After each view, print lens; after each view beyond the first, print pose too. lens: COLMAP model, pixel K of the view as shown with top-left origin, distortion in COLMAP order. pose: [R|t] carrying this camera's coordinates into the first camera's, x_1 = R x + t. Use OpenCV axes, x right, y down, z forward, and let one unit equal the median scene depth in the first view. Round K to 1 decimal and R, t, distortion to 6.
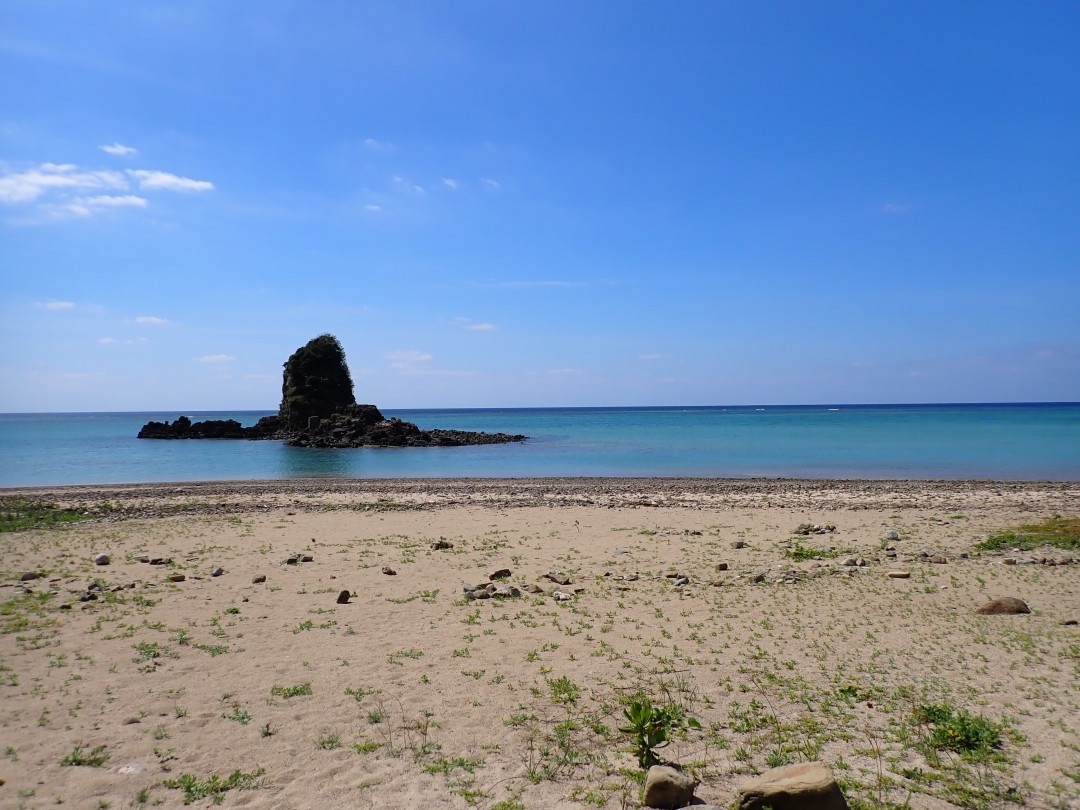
lens RADIAL K [[799.4, 0, 540.1], [0, 799.4, 405.1], [0, 0, 1]] dist [0.000332, -0.006856]
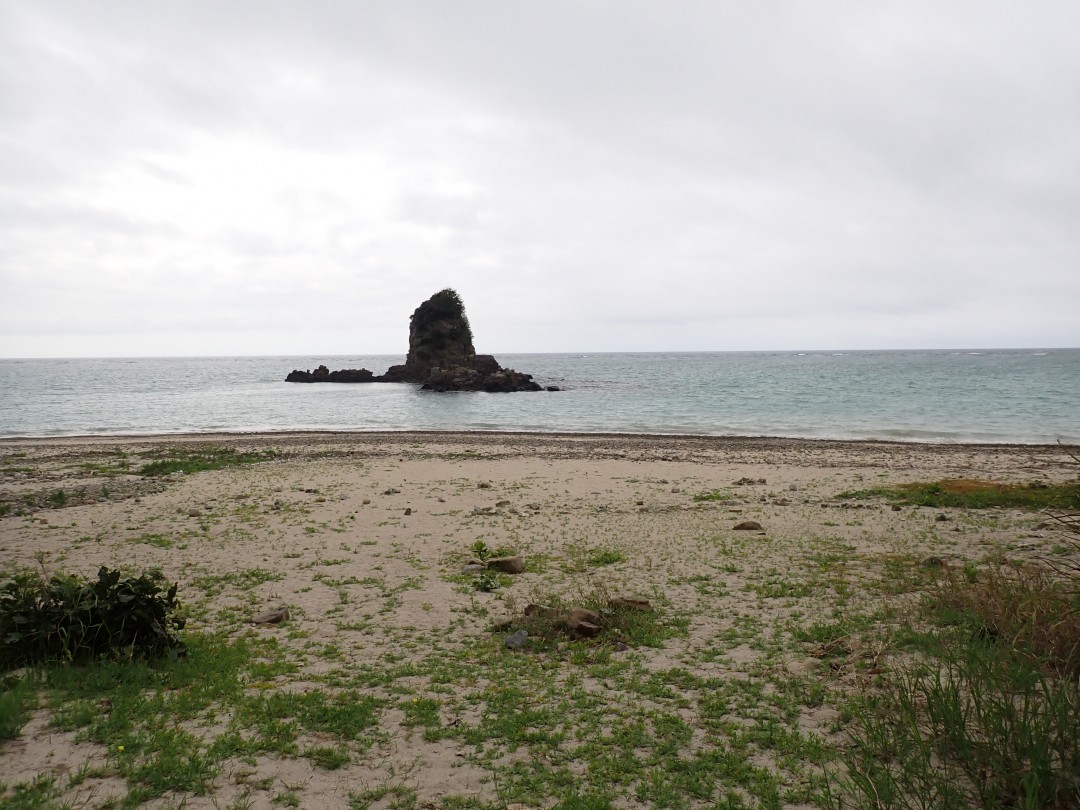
lens RADIAL K [[794.3, 0, 540.0], [0, 794.3, 405.0], [0, 0, 1]] dist [-0.003118, -0.008184]
pose [[0.988367, 0.010795, -0.151703, 0.121812], [-0.000333, 0.997629, 0.068824, -0.048092], [0.152086, -0.067973, 0.986027, -0.272381]]
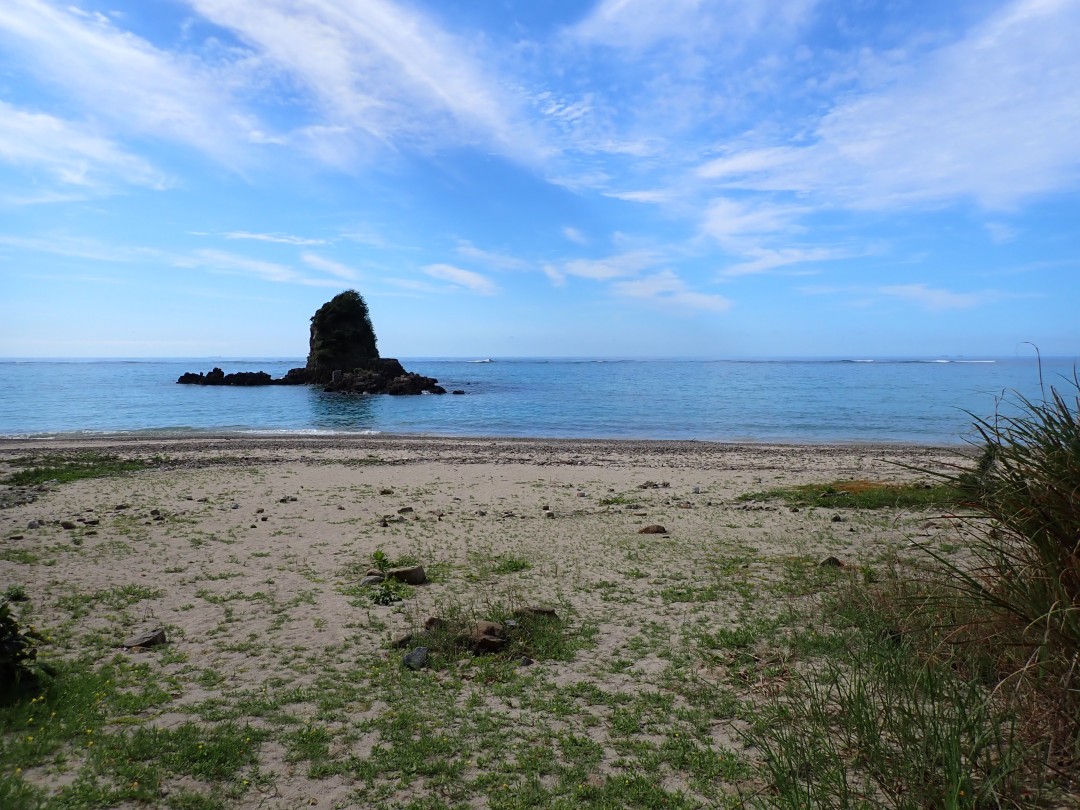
lens RADIAL K [[794.3, 0, 540.0], [0, 794.3, 405.0], [0, 0, 1]] dist [-0.003118, -0.008184]
pose [[0.999361, 0.011243, -0.033937, 0.121233], [-0.009101, 0.997994, 0.062644, -0.046506], [0.034573, -0.062296, 0.997459, -0.259597]]
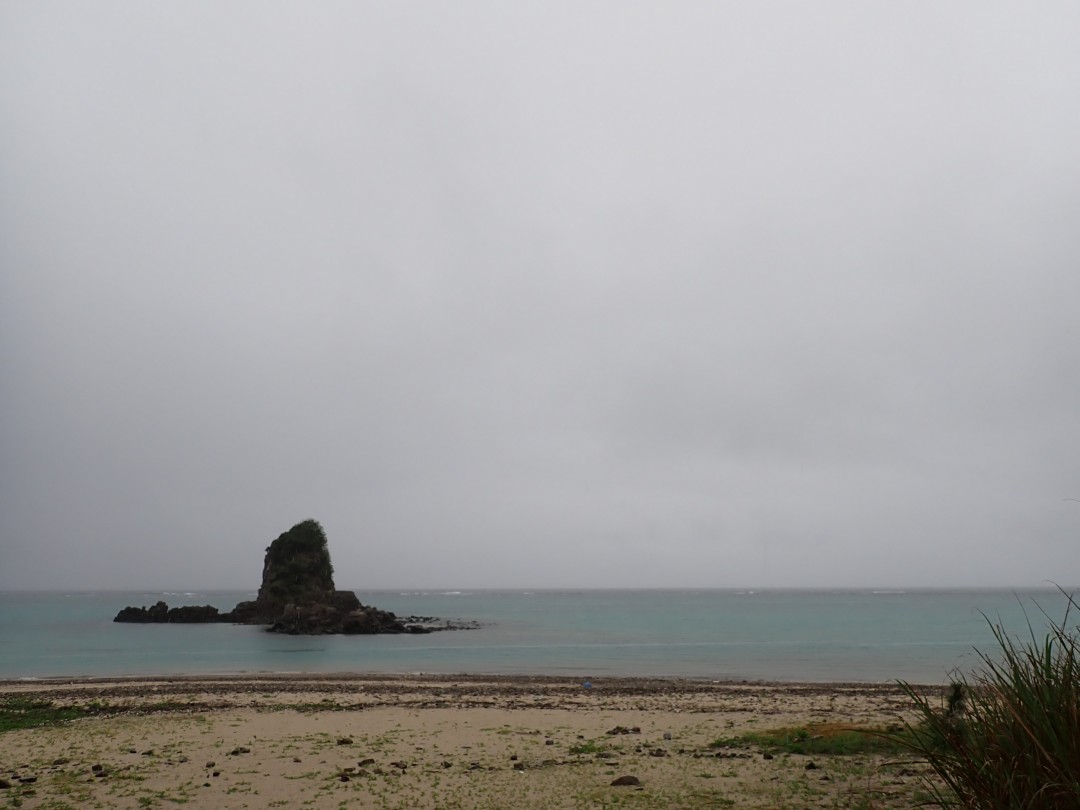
lens RADIAL K [[799.4, 0, 540.1], [0, 799.4, 405.1], [0, 0, 1]] dist [0.000332, -0.006856]
pose [[0.999886, 0.009757, 0.011554, 0.115006], [-0.006961, 0.975213, -0.221159, -0.054226], [-0.013425, 0.221053, 0.975169, -0.294653]]
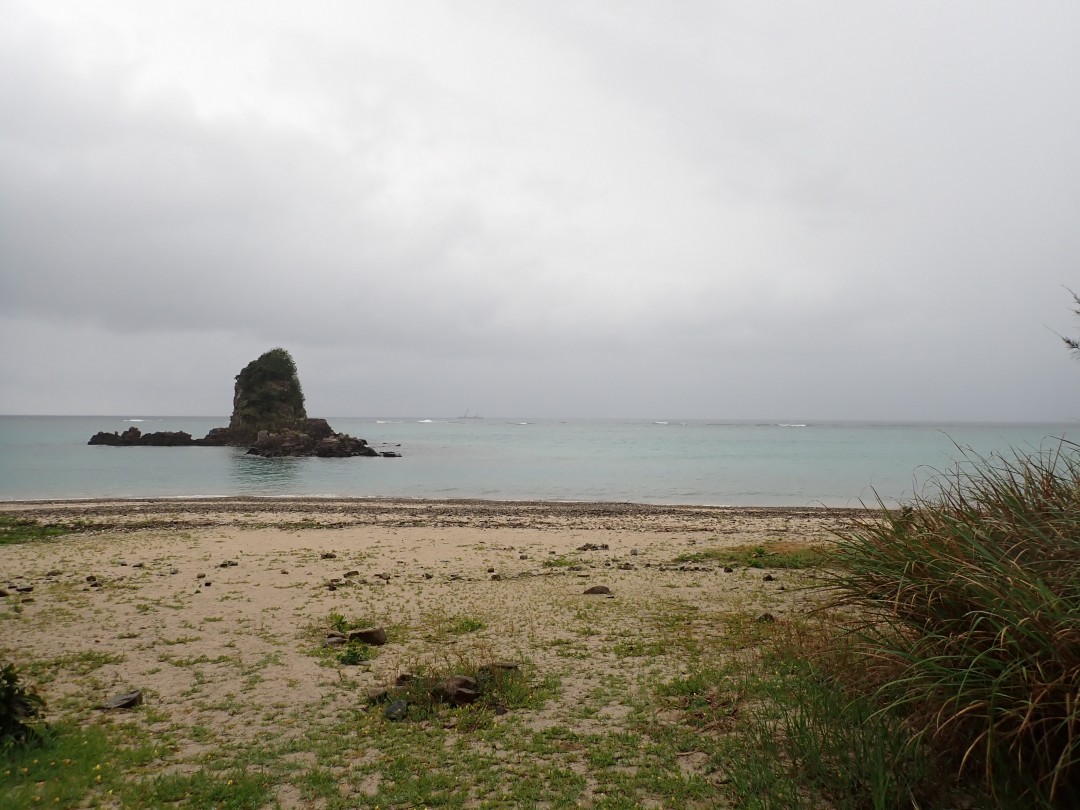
lens RADIAL K [[799.4, 0, 540.1], [0, 799.4, 405.1], [0, 0, 1]] dist [0.000332, -0.006856]
pose [[0.998445, 0.017800, 0.052834, 0.106867], [-0.017029, 0.999742, -0.015010, -0.050957], [-0.053088, 0.014087, 0.998490, -0.290283]]
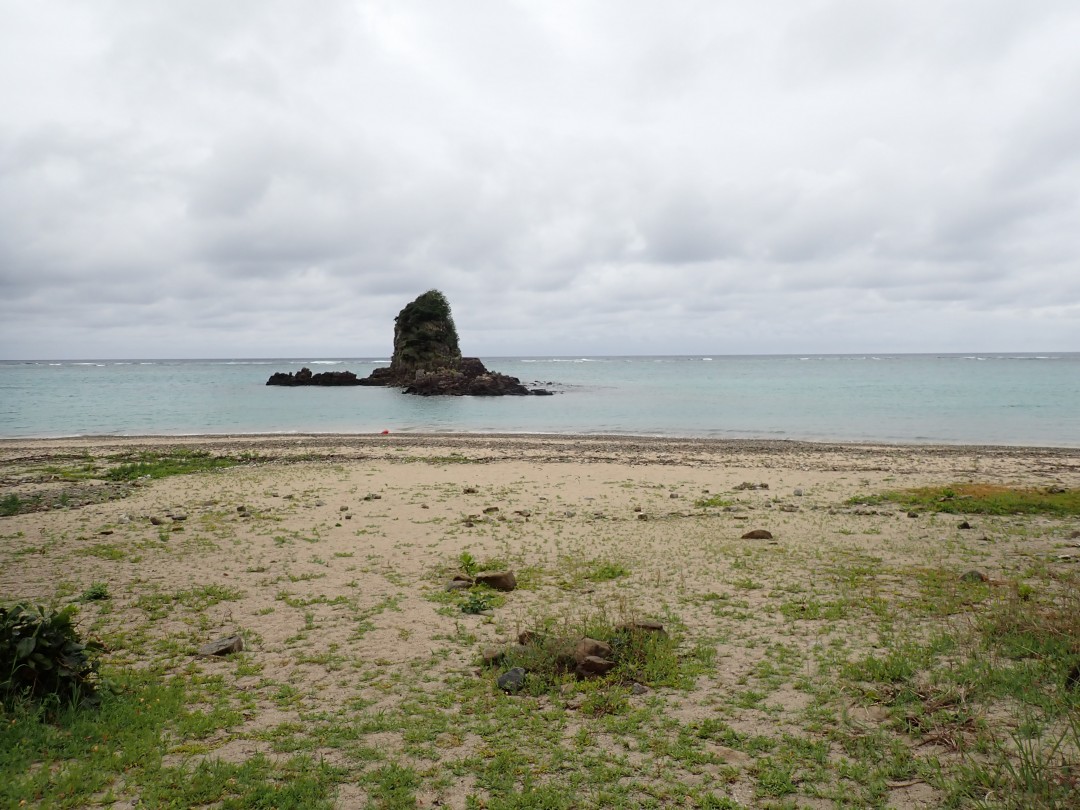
lens RADIAL K [[799.4, 0, 540.1], [0, 799.4, 405.1], [0, 0, 1]] dist [0.000332, -0.006856]
pose [[0.990844, 0.011153, -0.134552, 0.111406], [-0.002500, 0.997927, 0.064310, -0.041373], [0.134990, -0.063385, 0.988817, -0.229931]]
